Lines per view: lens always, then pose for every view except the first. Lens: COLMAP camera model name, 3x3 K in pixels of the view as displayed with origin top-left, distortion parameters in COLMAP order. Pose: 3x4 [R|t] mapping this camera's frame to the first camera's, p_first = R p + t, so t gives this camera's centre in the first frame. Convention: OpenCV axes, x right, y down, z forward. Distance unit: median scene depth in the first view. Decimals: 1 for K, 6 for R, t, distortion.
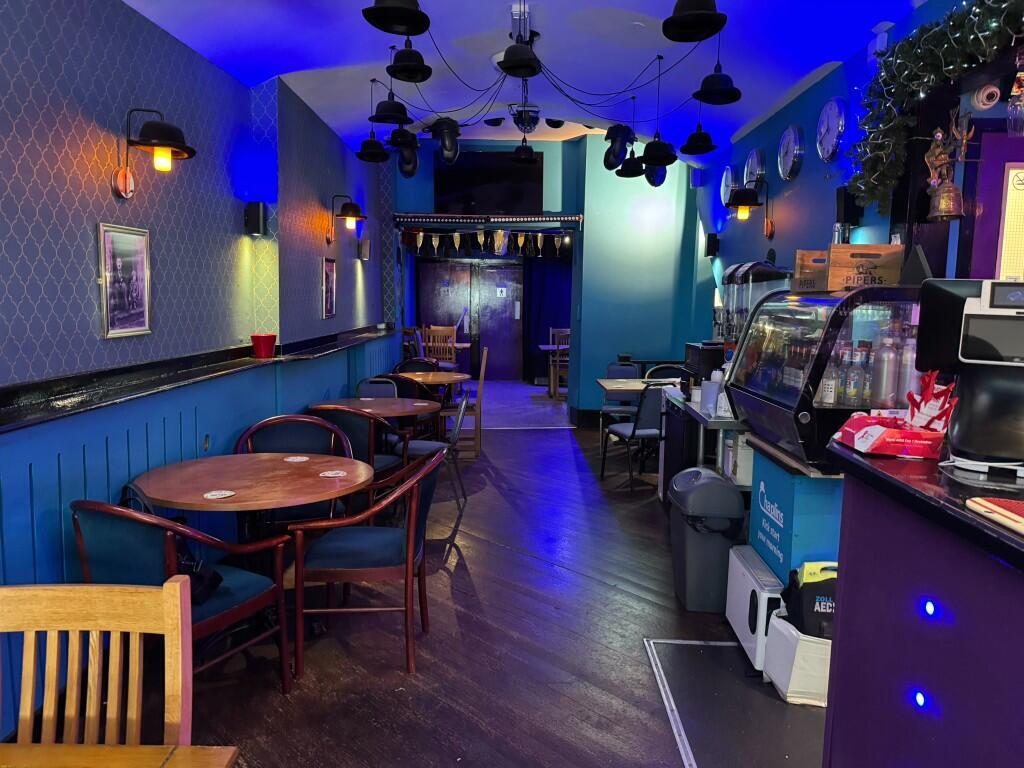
lens RADIAL K [[716.4, 0, 513.7], [0, 716.4, 382.3], [0, 0, 1]] dist [0.011643, -0.010490]
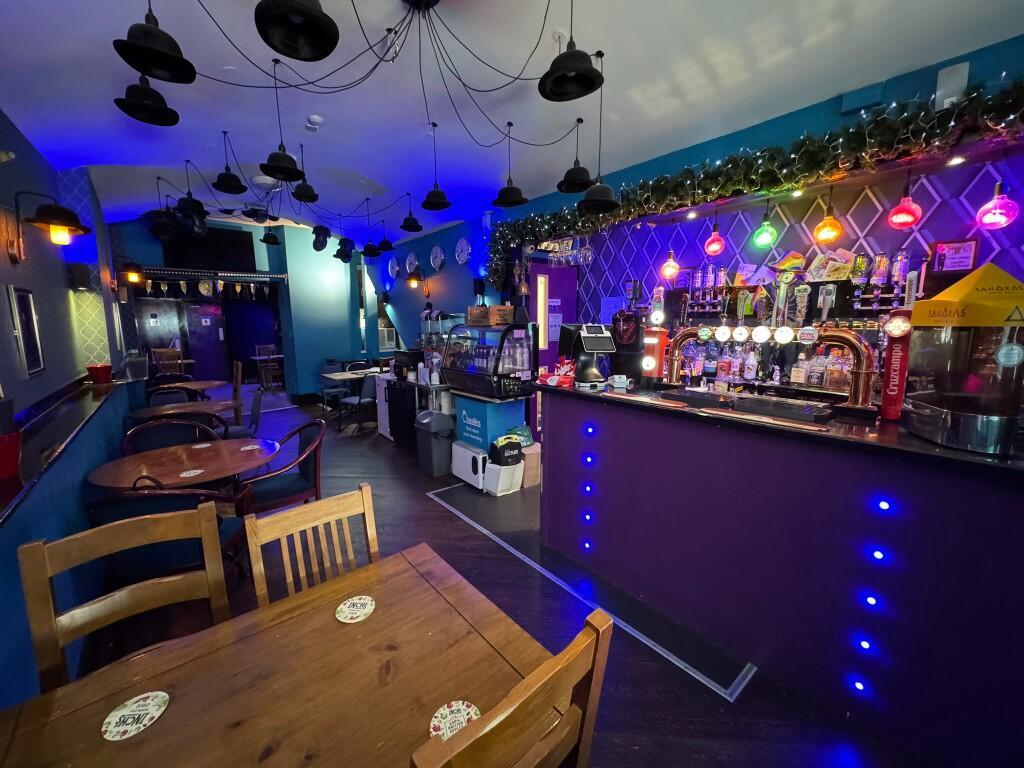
lens RADIAL K [[409.6, 0, 512.6], [0, 409.6, 378.8], [0, 0, 1]] dist [-0.002350, -0.000265]
pose [[0.754855, -0.113393, 0.646016, -0.304912], [0.094593, 0.993466, 0.063850, -0.022187], [-0.649035, 0.012911, 0.760649, -0.061506]]
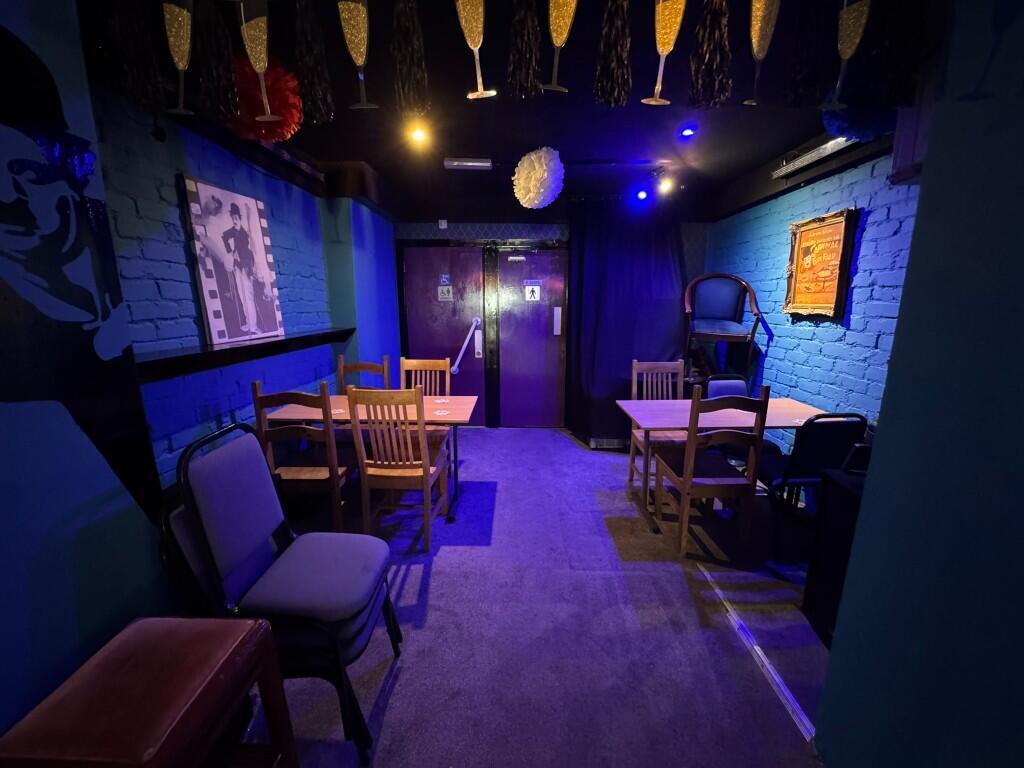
lens RADIAL K [[409.6, 0, 517.5], [0, 409.6, 387.1], [0, 0, 1]] dist [-0.002350, -0.000265]
pose [[0.999557, -0.009536, -0.028183, -0.067454], [0.012006, 0.995974, 0.088834, -0.238315], [0.027222, -0.089133, 0.995648, 2.005248]]
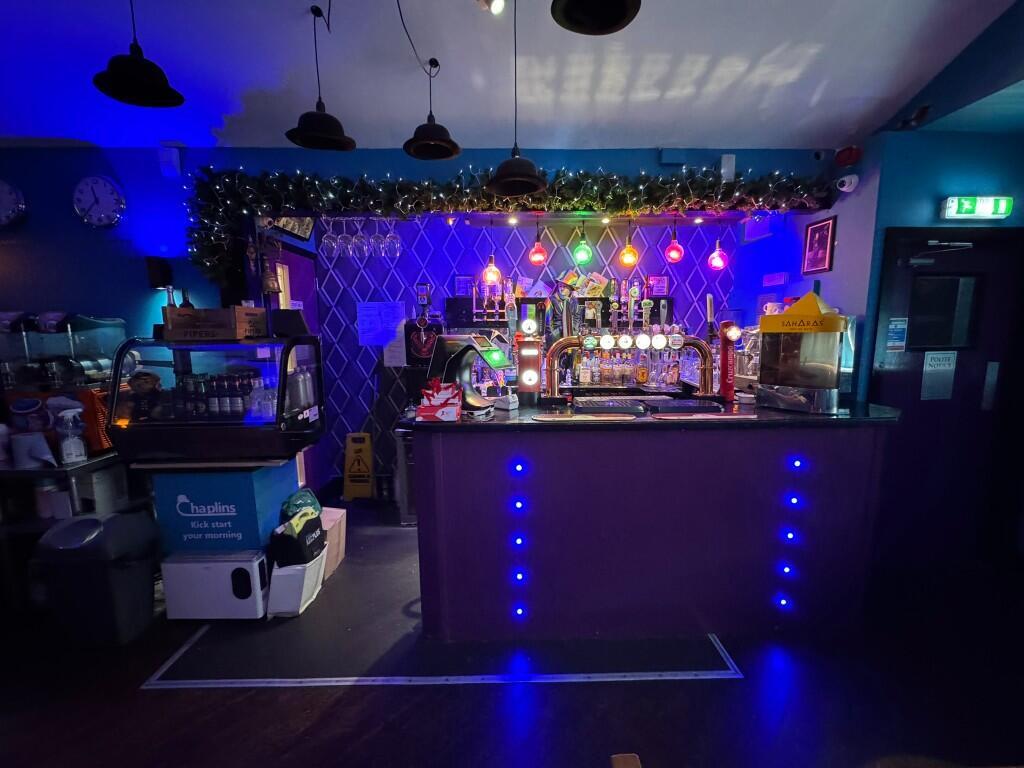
lens RADIAL K [[409.6, 0, 514.8], [0, 409.6, 380.8], [0, 0, 1]] dist [-0.002350, -0.000265]
pose [[-0.045651, -0.143792, 0.988554, -0.294945], [0.124106, 0.981103, 0.148440, -0.074046], [-0.991218, 0.129462, -0.026943, 0.370201]]
